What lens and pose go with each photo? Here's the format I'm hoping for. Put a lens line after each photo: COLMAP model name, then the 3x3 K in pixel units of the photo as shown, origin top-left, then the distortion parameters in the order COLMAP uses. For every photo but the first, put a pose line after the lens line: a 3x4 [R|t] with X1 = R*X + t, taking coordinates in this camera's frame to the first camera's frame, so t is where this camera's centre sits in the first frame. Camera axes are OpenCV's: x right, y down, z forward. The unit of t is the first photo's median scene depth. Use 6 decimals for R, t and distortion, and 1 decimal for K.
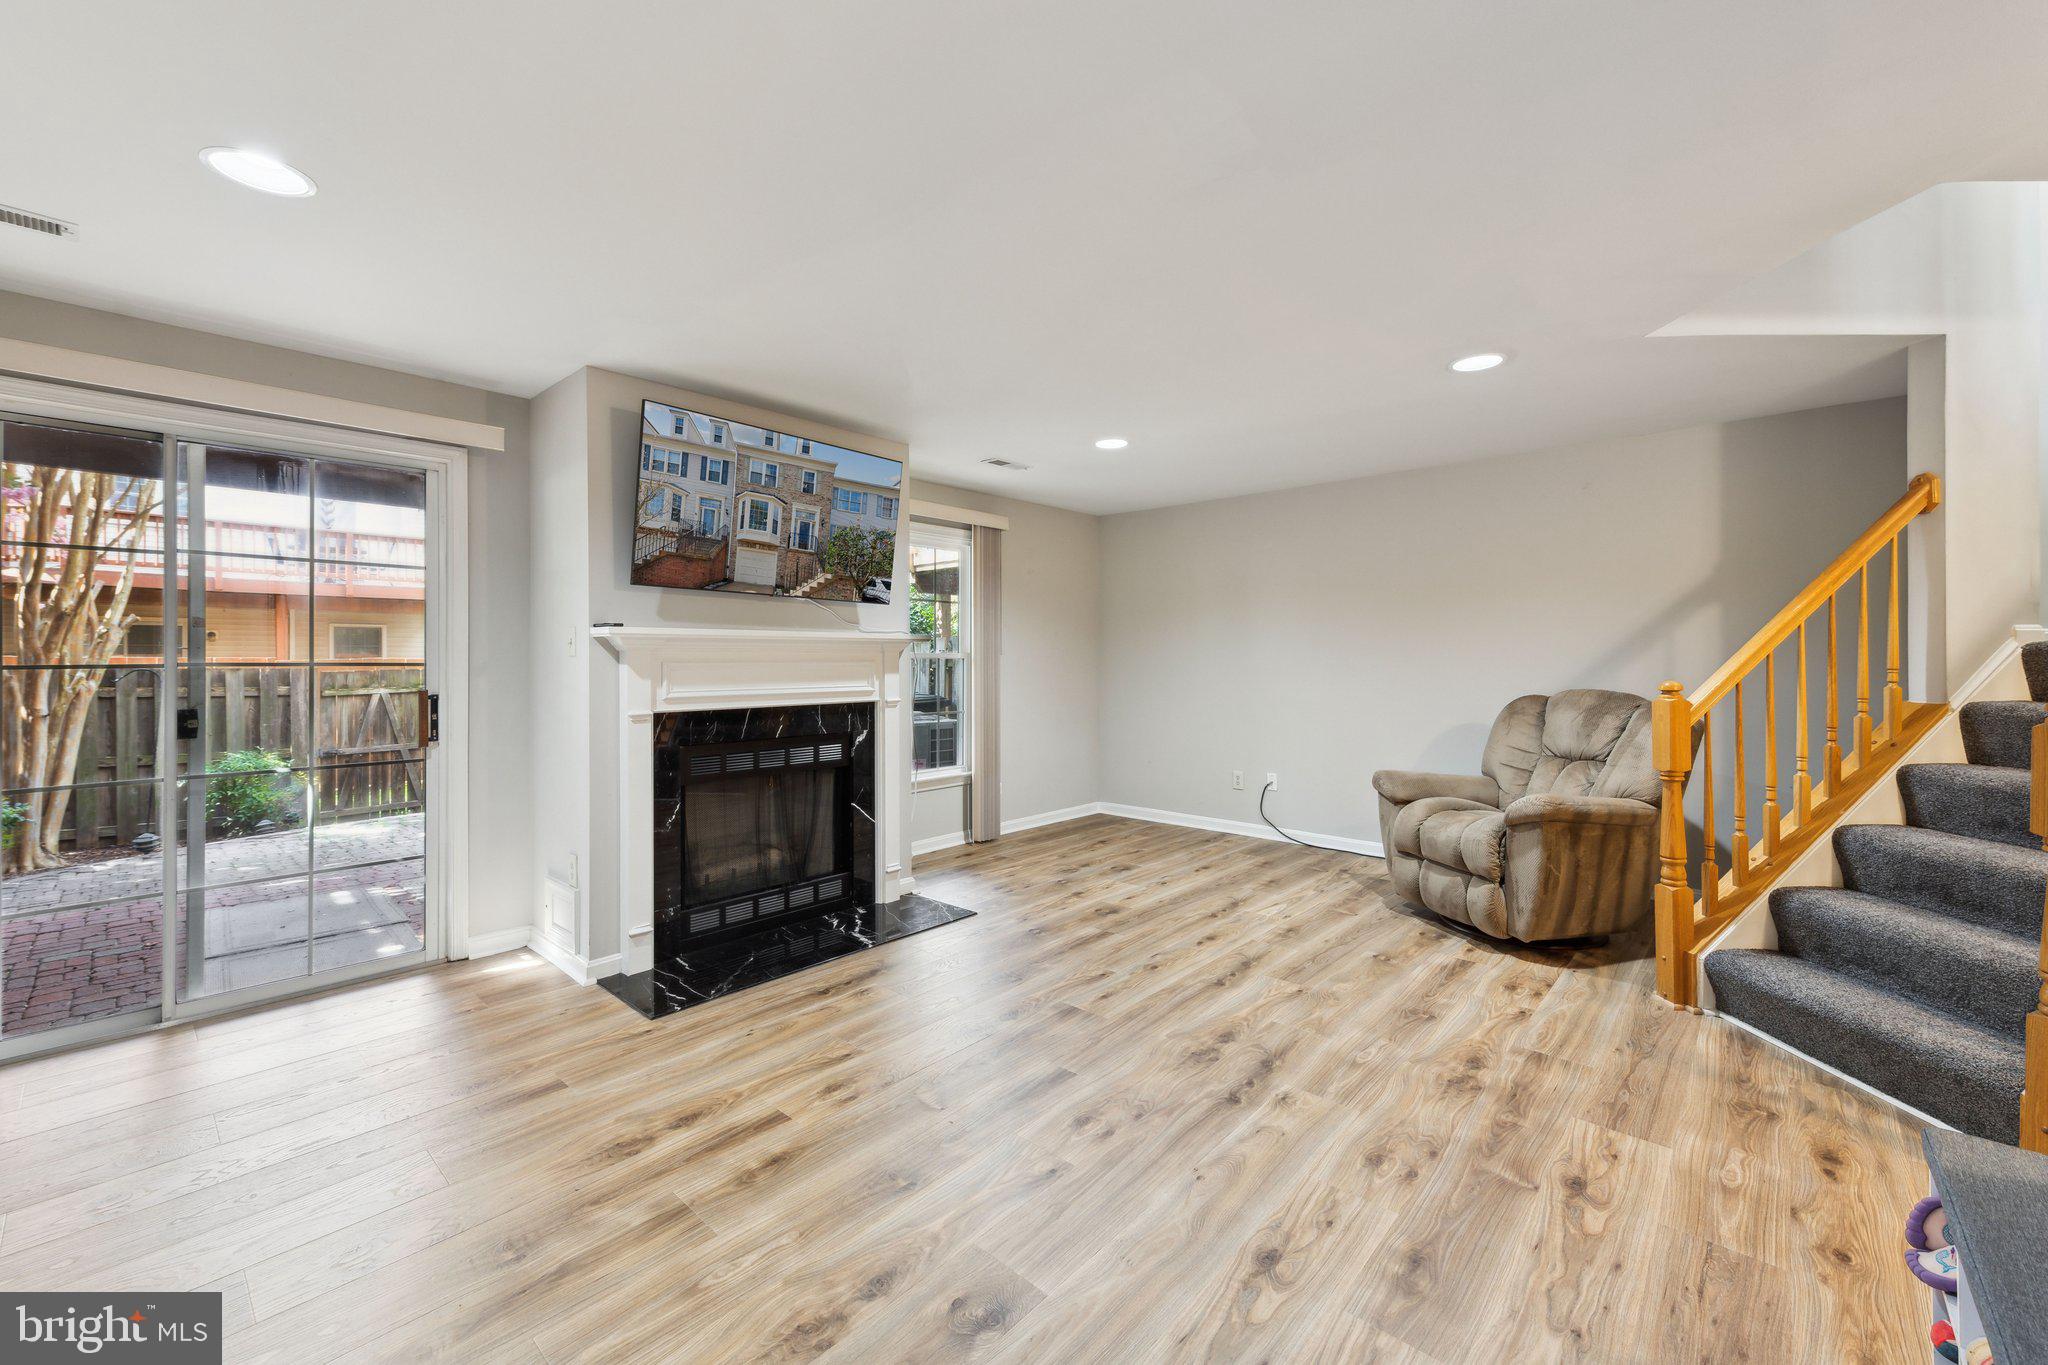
lens RADIAL K [[817.7, 0, 1032.6], [0, 817.7, 666.7], [0, 0, 1]] dist [0.003708, -0.000546]
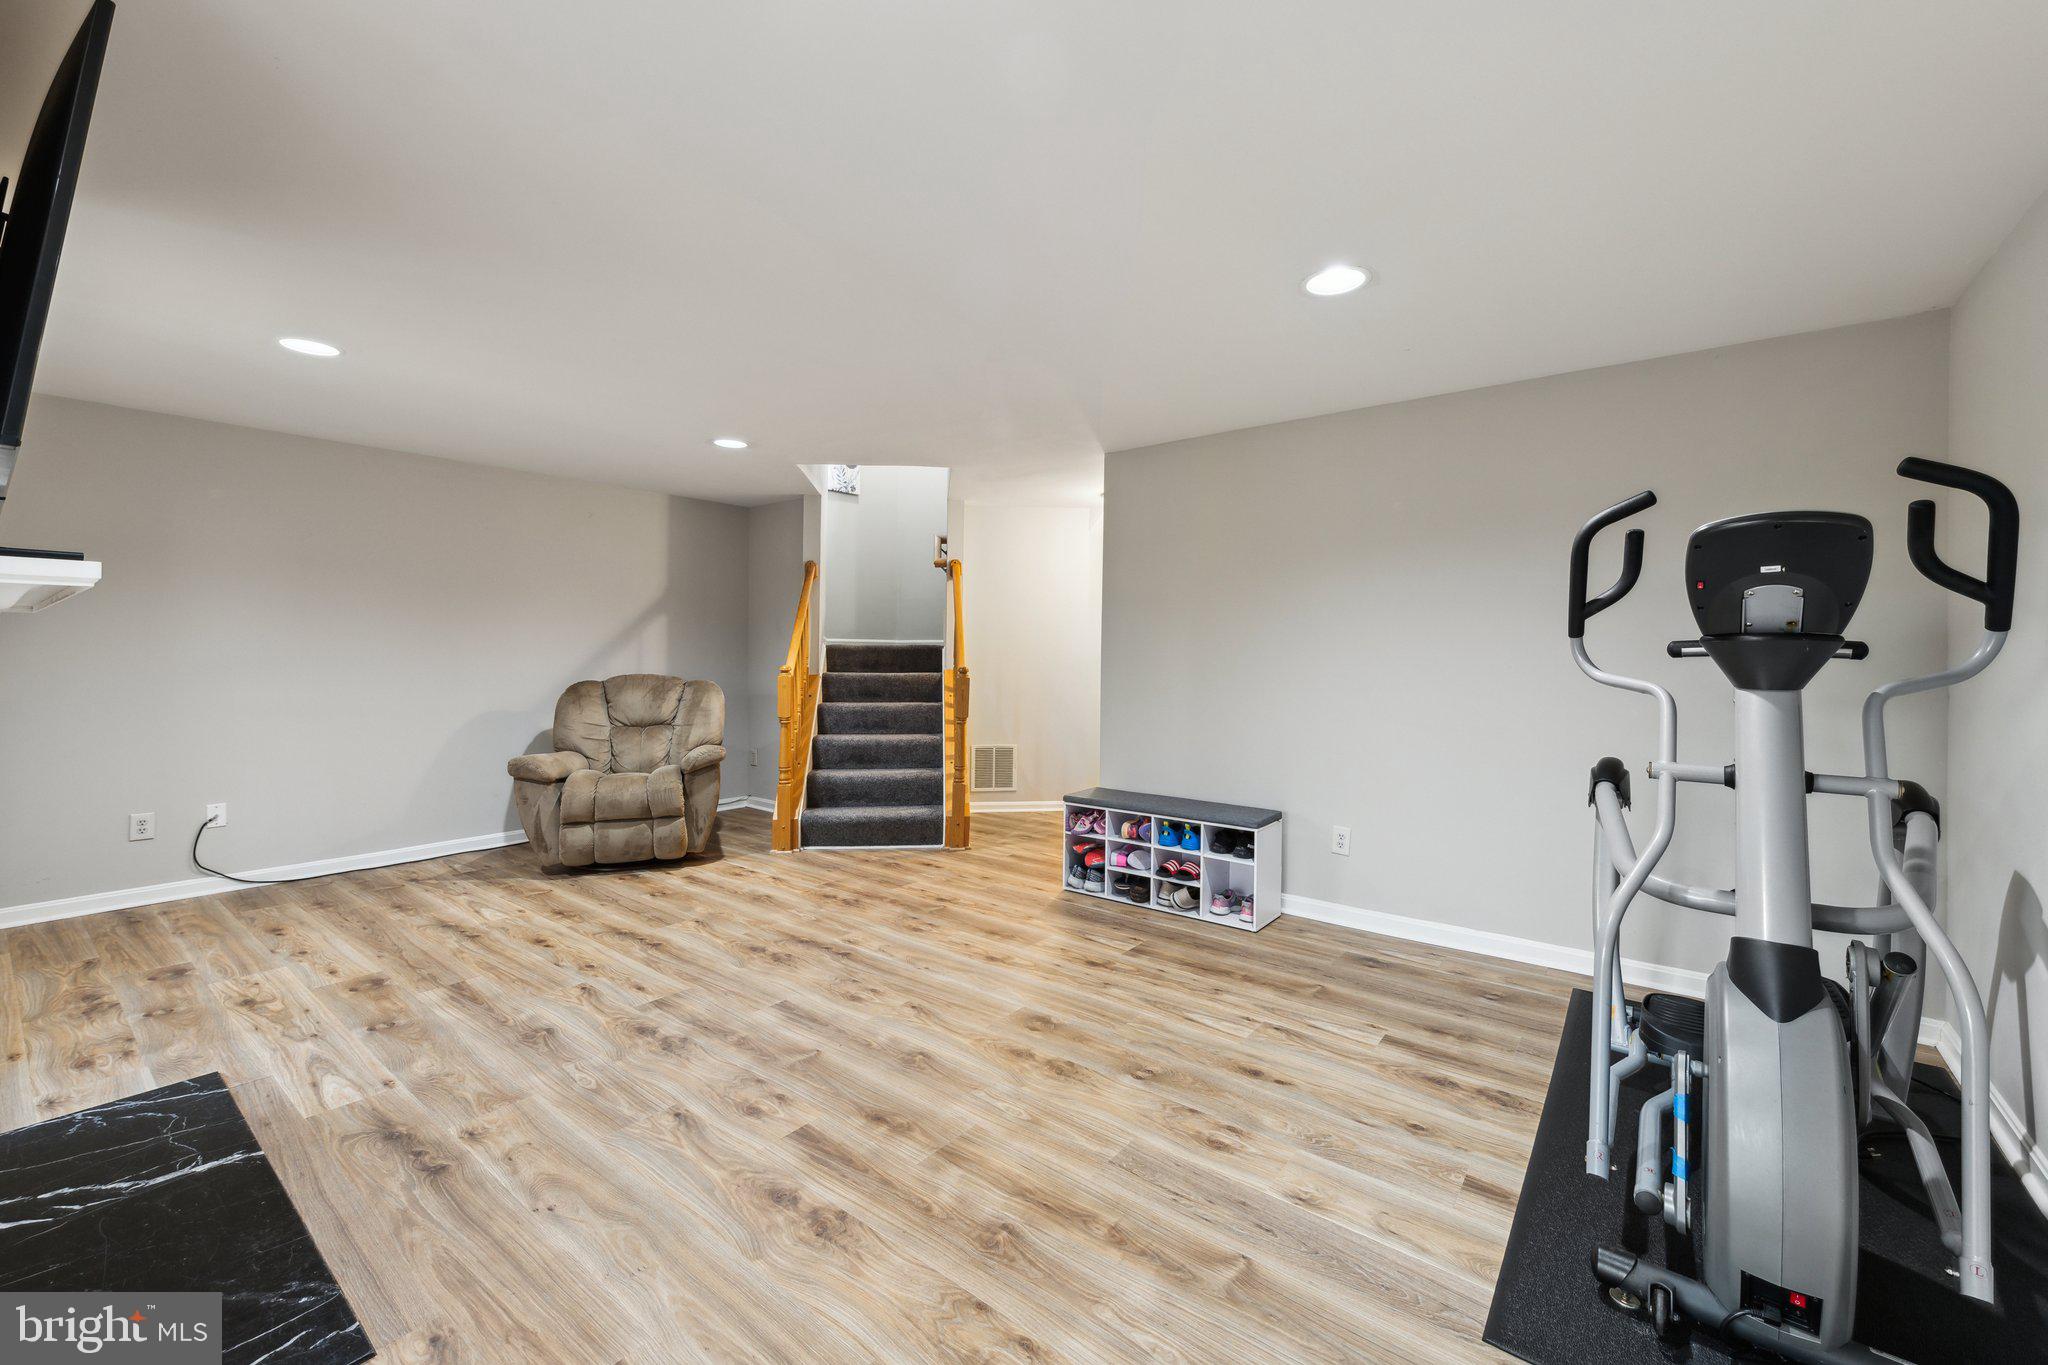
lens RADIAL K [[817.7, 0, 1032.2], [0, 817.7, 664.3], [0, 0, 1]] dist [0.003708, -0.000546]
pose [[-0.068422, -0.015250, 0.997540, -1.034621], [0.006492, 0.999855, 0.015731, -0.007825], [-0.997635, 0.007552, -0.068313, 0.643389]]
